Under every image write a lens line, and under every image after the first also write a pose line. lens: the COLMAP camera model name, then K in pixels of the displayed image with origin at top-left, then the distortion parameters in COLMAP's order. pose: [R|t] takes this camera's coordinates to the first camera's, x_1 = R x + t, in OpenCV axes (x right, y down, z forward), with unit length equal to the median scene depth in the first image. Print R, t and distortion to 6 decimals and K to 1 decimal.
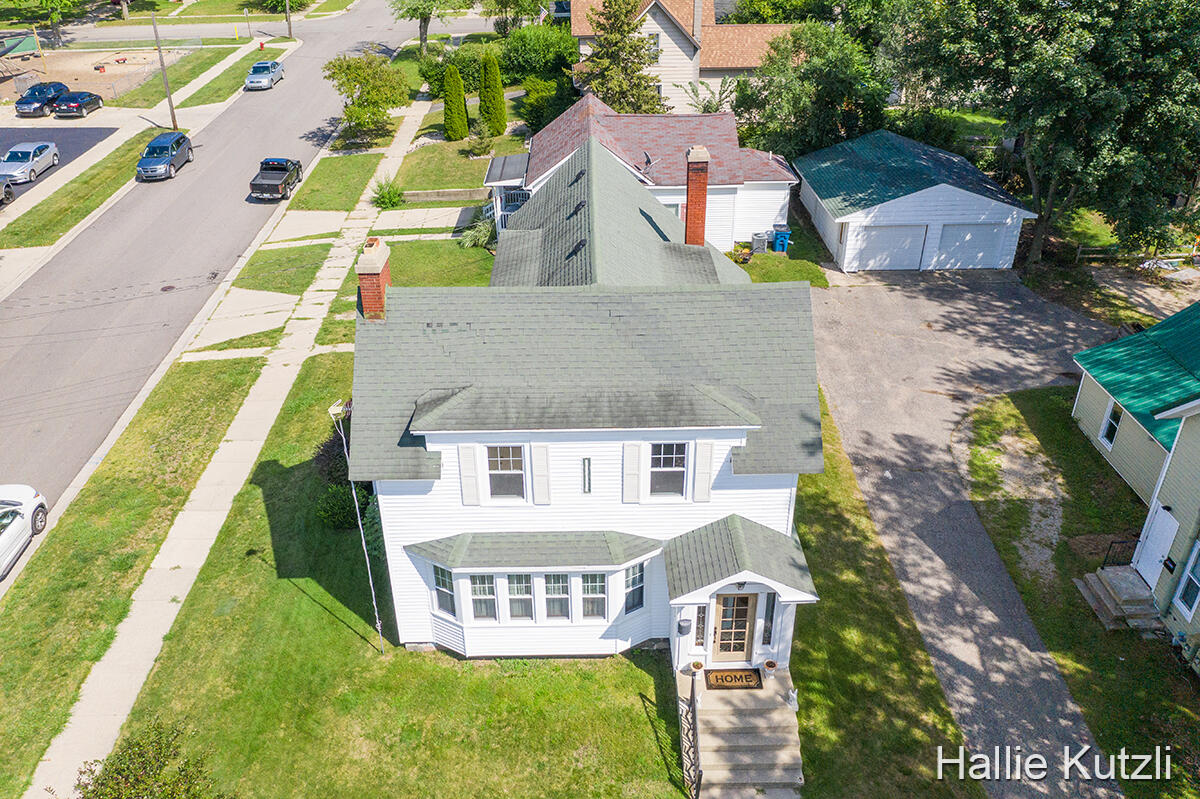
lens RADIAL K [[944.3, 0, 599.8], [0, 944.3, 401.9], [0, 0, 1]] dist [-0.009785, 0.003411]
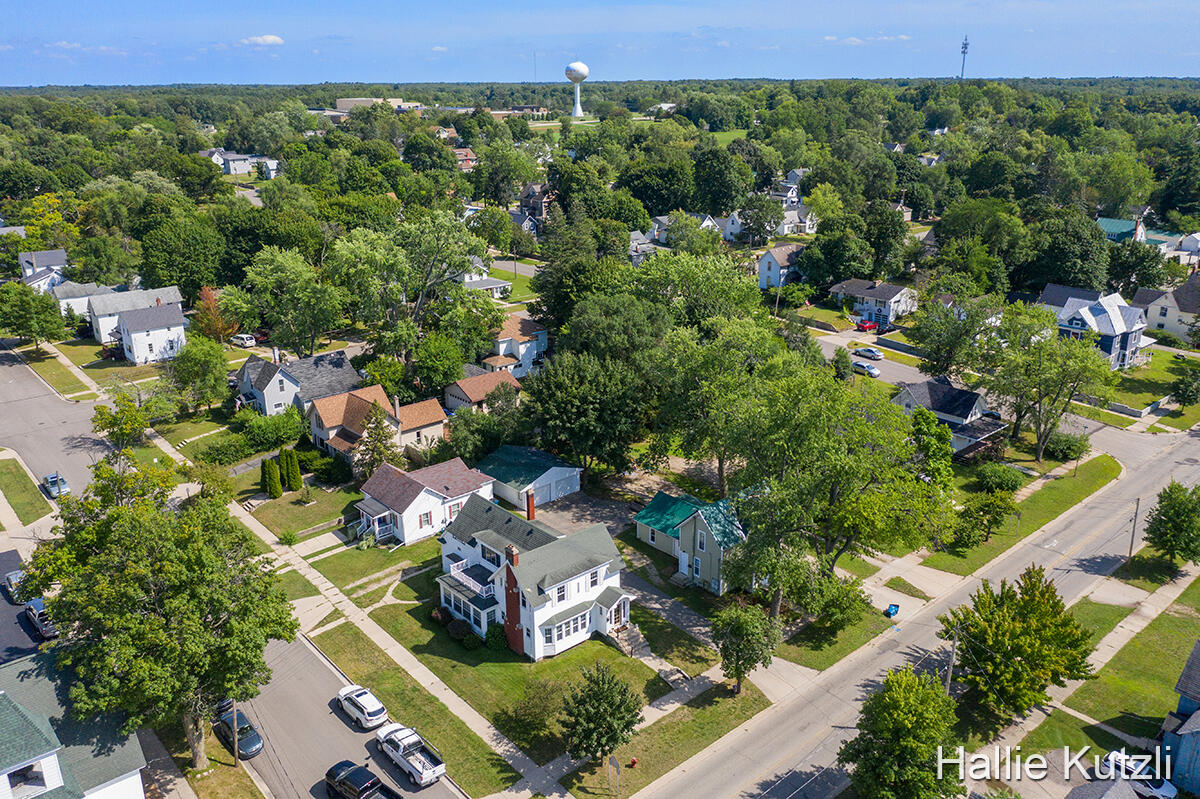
lens RADIAL K [[944.3, 0, 603.5], [0, 944.3, 402.3], [0, 0, 1]] dist [-0.009785, 0.003411]
pose [[0.761727, -0.209221, 0.613187, -1.480889], [0.328536, 0.940454, -0.087236, -0.181090], [-0.558423, 0.267904, 0.785106, -1.566862]]
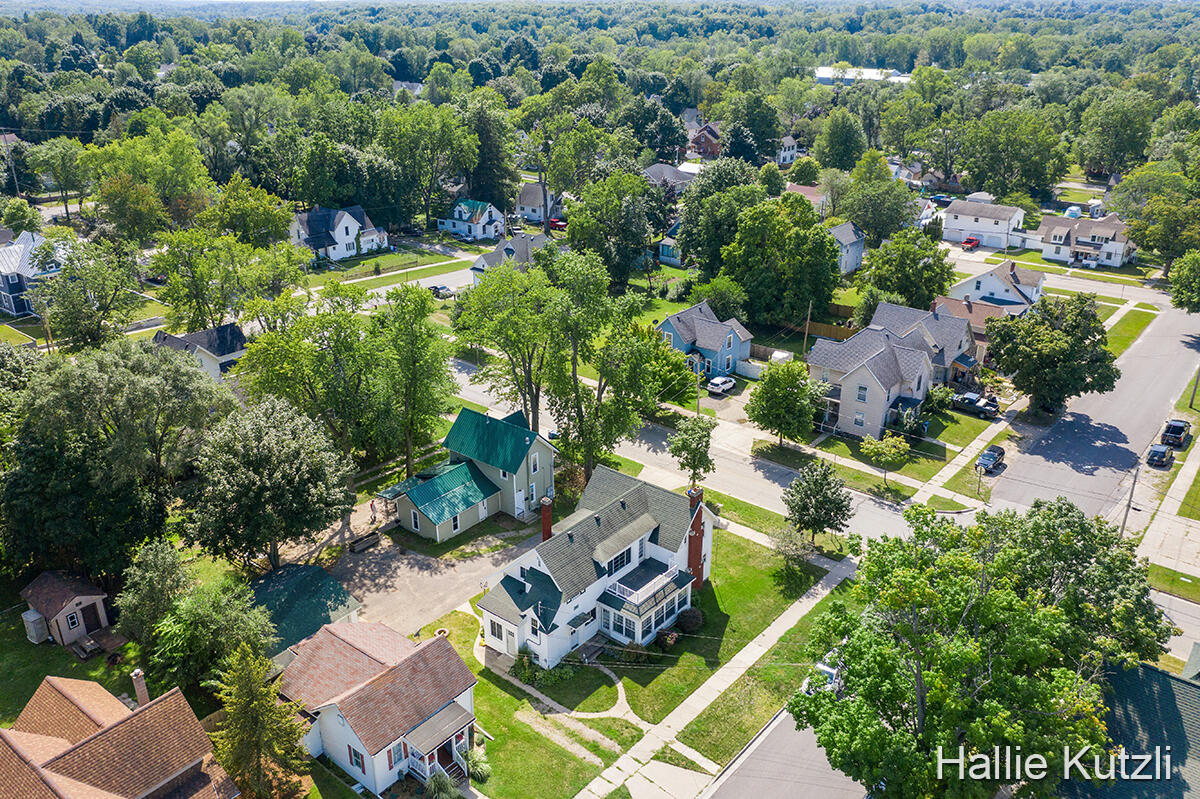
lens RADIAL K [[944.3, 0, 599.2], [0, 944.3, 402.0], [0, 0, 1]] dist [-0.009785, 0.003411]
pose [[-0.762089, -0.249305, 0.597551, -1.395430], [0.331814, 0.642114, 0.691078, -2.053006], [-0.555985, 0.724939, -0.406625, 1.689053]]
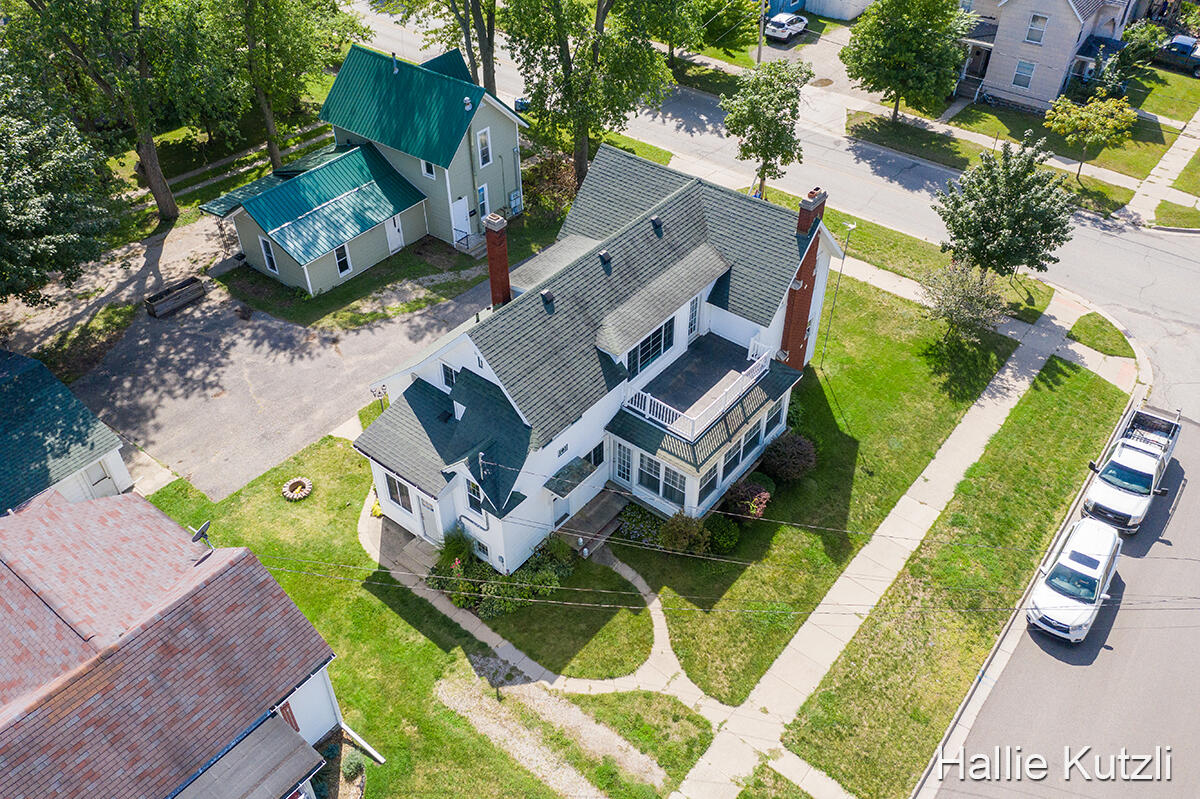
lens RADIAL K [[944.3, 0, 598.0], [0, 944.3, 398.9], [0, 0, 1]] dist [-0.009785, 0.003411]
pose [[-0.770526, -0.410743, 0.487422, -0.636994], [0.327550, 0.400849, 0.855588, -1.097550], [-0.546809, 0.818908, -0.174325, 1.265199]]
